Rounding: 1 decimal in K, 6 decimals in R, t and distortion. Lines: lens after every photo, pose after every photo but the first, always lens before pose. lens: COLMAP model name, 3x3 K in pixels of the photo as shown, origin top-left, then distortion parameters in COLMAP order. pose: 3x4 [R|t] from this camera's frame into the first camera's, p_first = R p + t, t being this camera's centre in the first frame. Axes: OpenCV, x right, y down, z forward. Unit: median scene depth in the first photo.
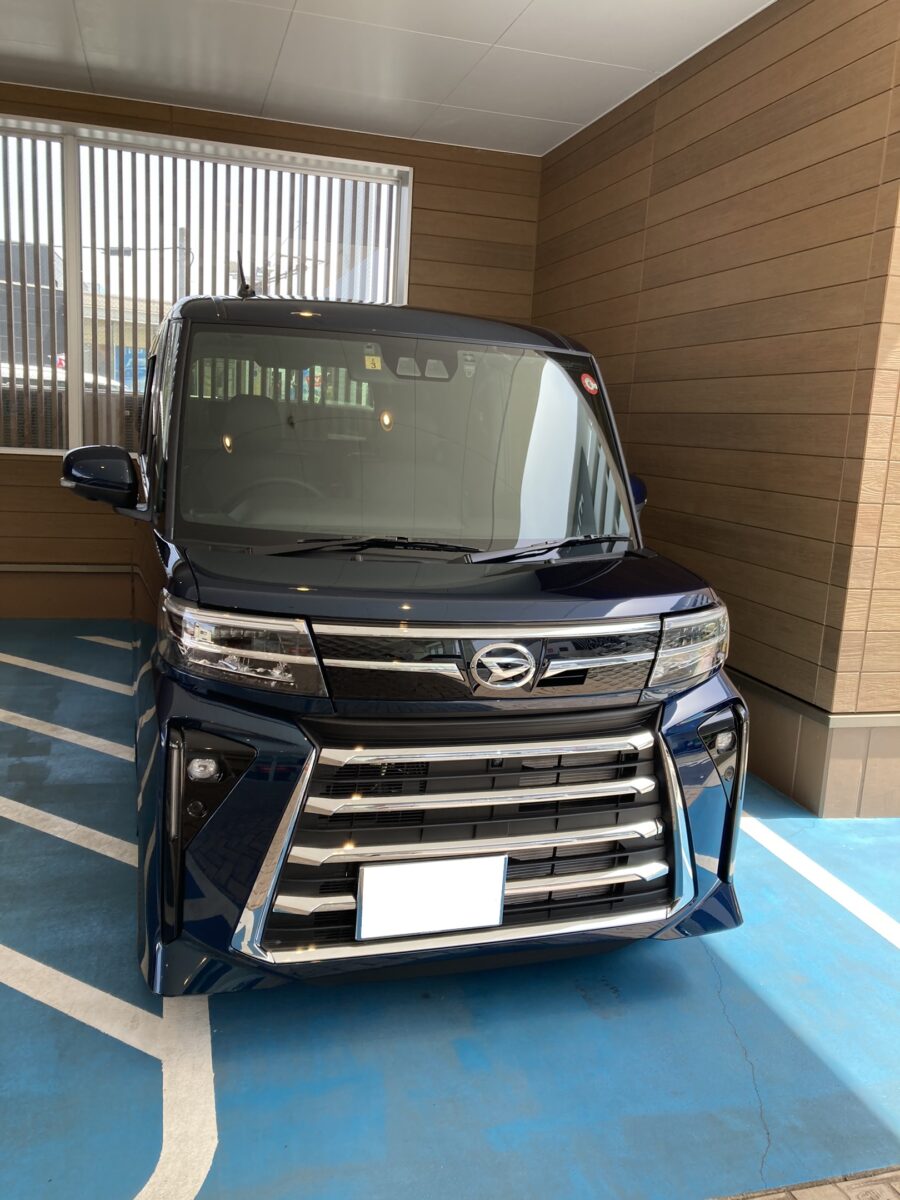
lens RADIAL K [[968.6, 0, 452.5], [0, 968.6, 616.2], [0, 0, 1]] dist [0.003669, -0.010008]
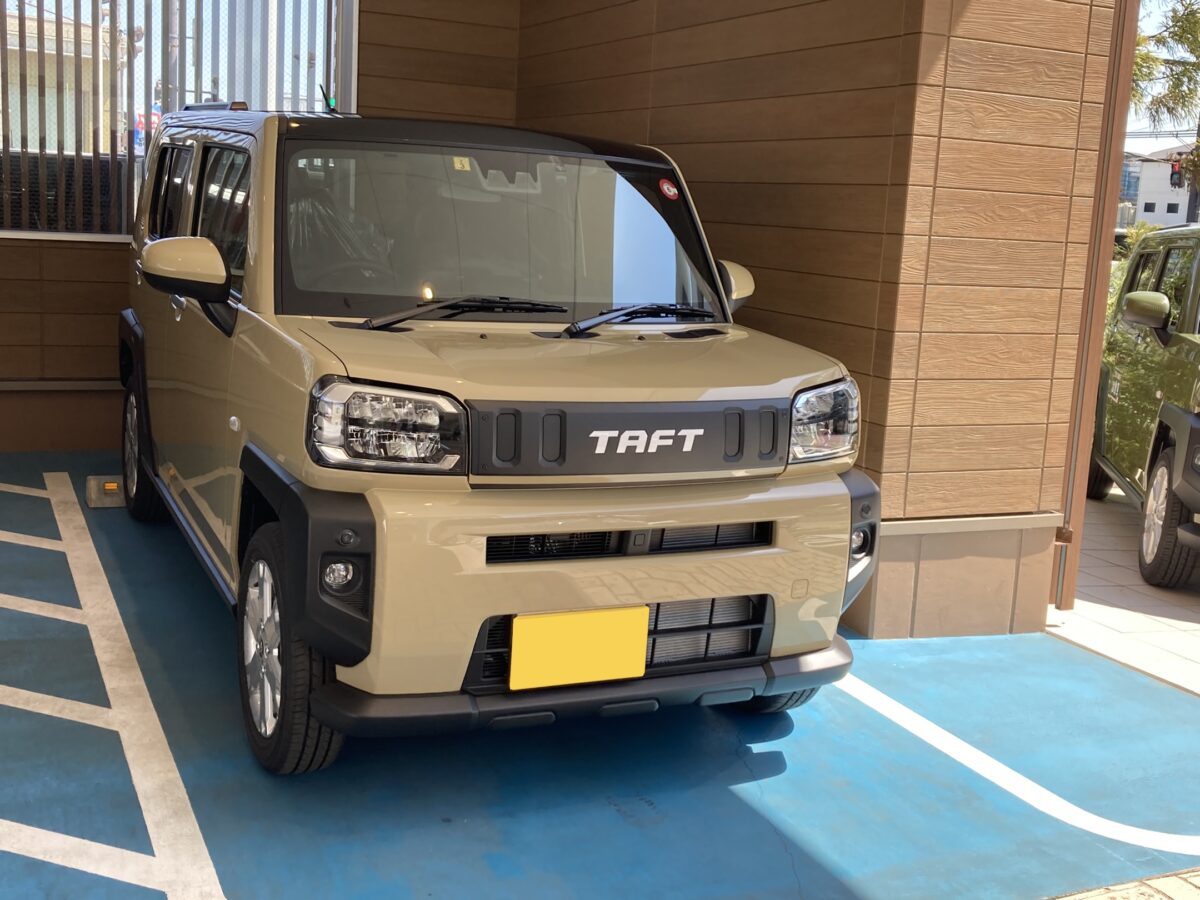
lens RADIAL K [[1374.4, 0, 621.6], [0, 1374.4, 447.8], [0, 0, 1]] dist [0.034126, -0.034315]
pose [[0.986566, -0.026983, 0.161118, -0.044065], [0.028726, 0.999551, -0.008496, 0.038348], [-0.160817, 0.013011, 0.986899, -0.213637]]
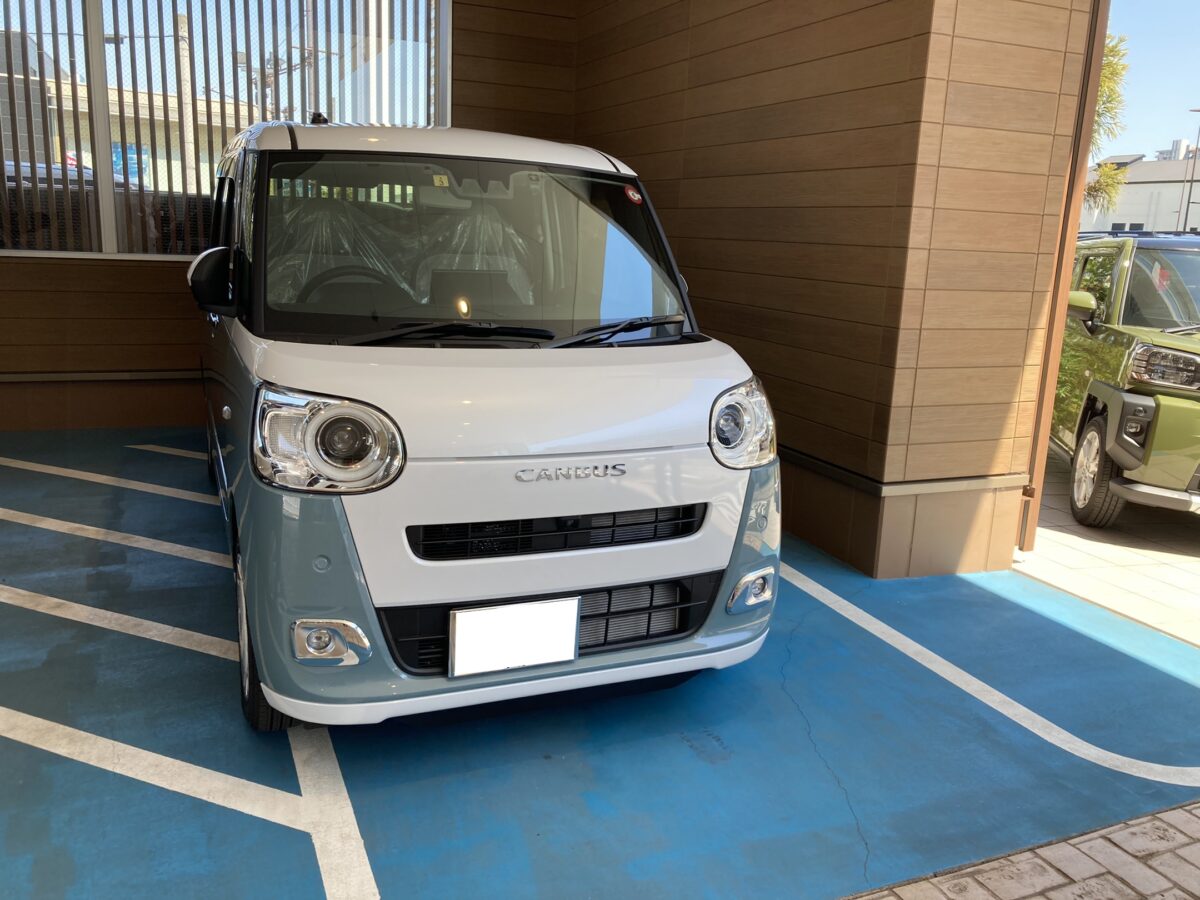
lens RADIAL K [[968.6, 0, 600.0], [0, 968.6, 450.0], [0, 0, 1]] dist [0.003669, -0.010008]
pose [[0.991249, -0.042129, 0.125100, -0.060740], [0.037479, 0.998524, 0.039296, 0.007965], [-0.126571, -0.034264, 0.991366, -0.040923]]
